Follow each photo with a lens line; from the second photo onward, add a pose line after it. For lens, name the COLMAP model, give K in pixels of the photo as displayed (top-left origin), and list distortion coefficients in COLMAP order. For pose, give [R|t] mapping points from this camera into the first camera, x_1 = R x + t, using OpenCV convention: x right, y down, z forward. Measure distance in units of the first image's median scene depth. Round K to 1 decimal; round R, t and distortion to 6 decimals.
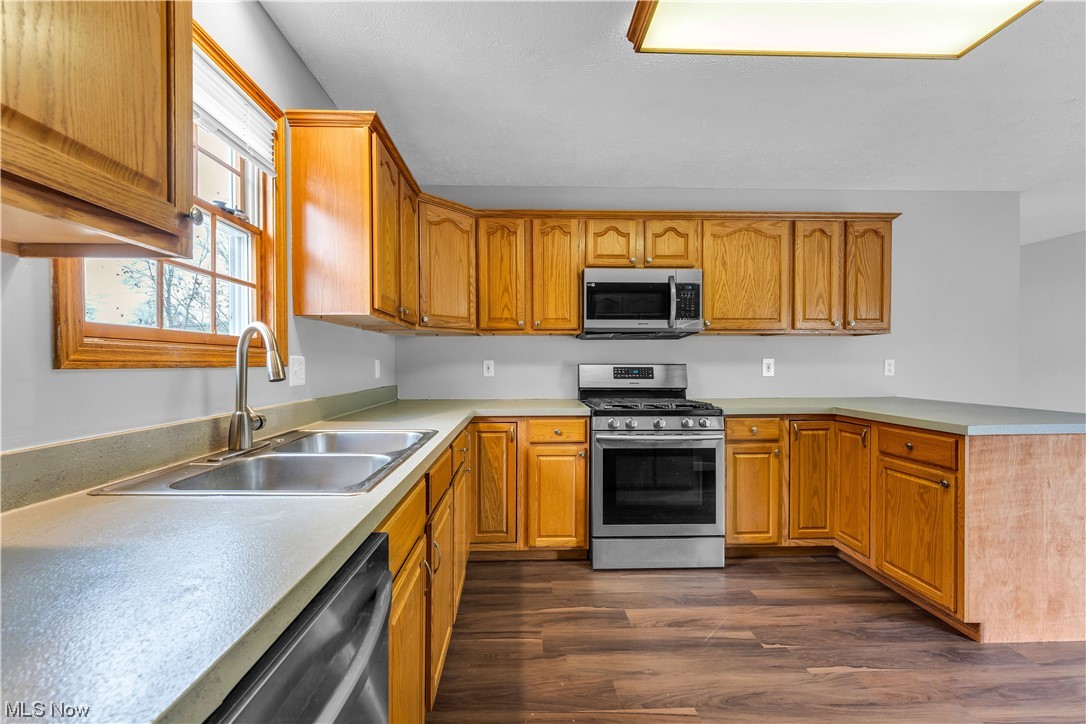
lens RADIAL K [[437.3, 0, 534.2], [0, 437.3, 369.1], [0, 0, 1]] dist [-0.001963, 0.000486]
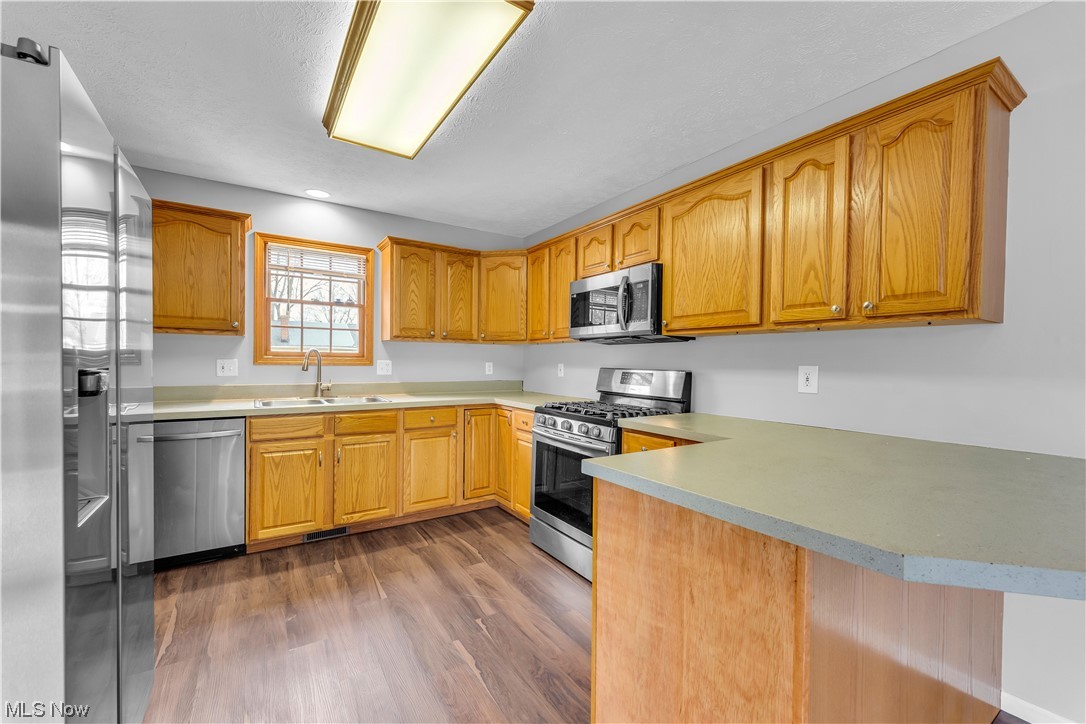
lens RADIAL K [[437.3, 0, 536.5], [0, 437.3, 367.6], [0, 0, 1]] dist [-0.001963, 0.000486]
pose [[0.512834, 0.019513, -0.858266, 1.300731], [-0.023520, 0.999686, 0.008674, -0.025497], [0.858166, 0.015738, 0.513132, 0.450517]]
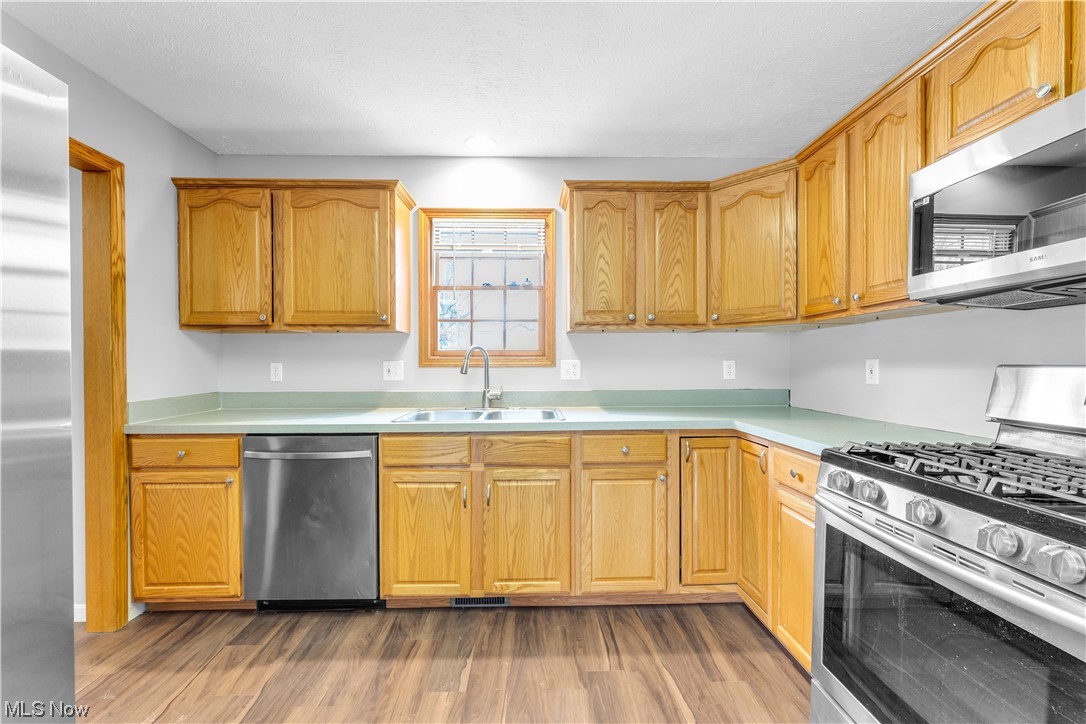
lens RADIAL K [[437.3, 0, 539.7], [0, 437.3, 369.1], [0, 0, 1]] dist [-0.001963, 0.000486]
pose [[-0.009000, 0.011024, -0.999899, 0.783484], [-0.010111, 0.999887, 0.011114, -0.011760], [0.999908, 0.010210, -0.008888, 0.733992]]
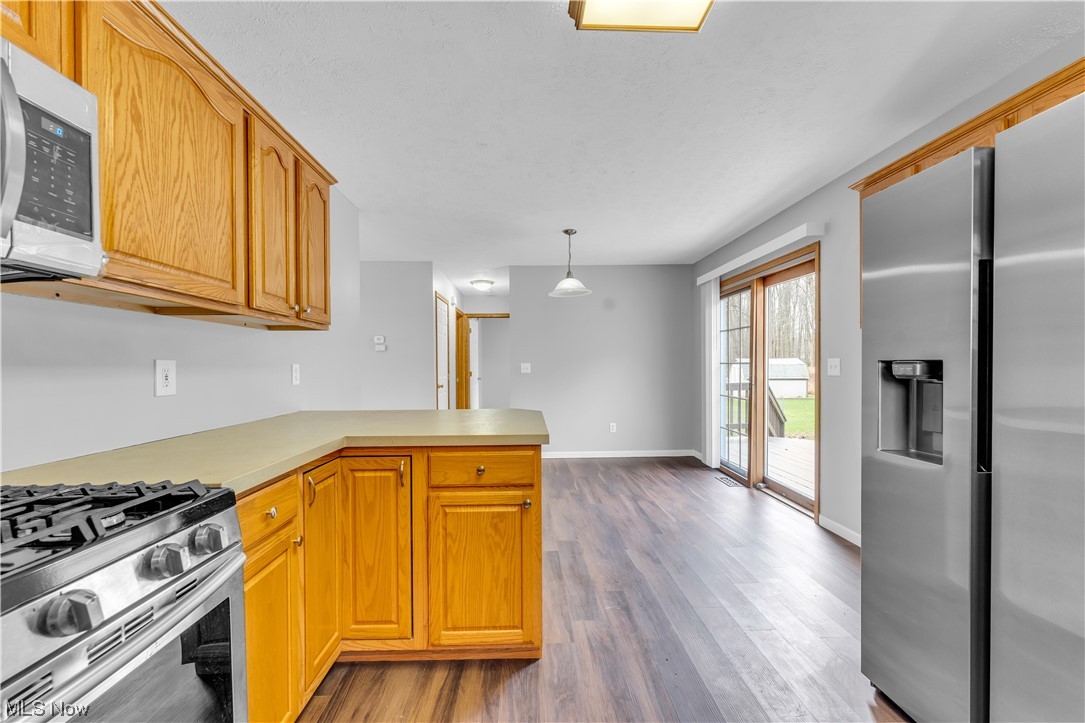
lens RADIAL K [[436.9, 0, 535.8], [0, 436.9, 370.1], [0, 0, 1]] dist [-0.001963, 0.000486]
pose [[0.004850, -0.005415, 0.999974, 0.052172], [0.020834, 0.999769, 0.005312, -0.009830], [-0.999771, 0.020807, 0.004962, 0.835076]]
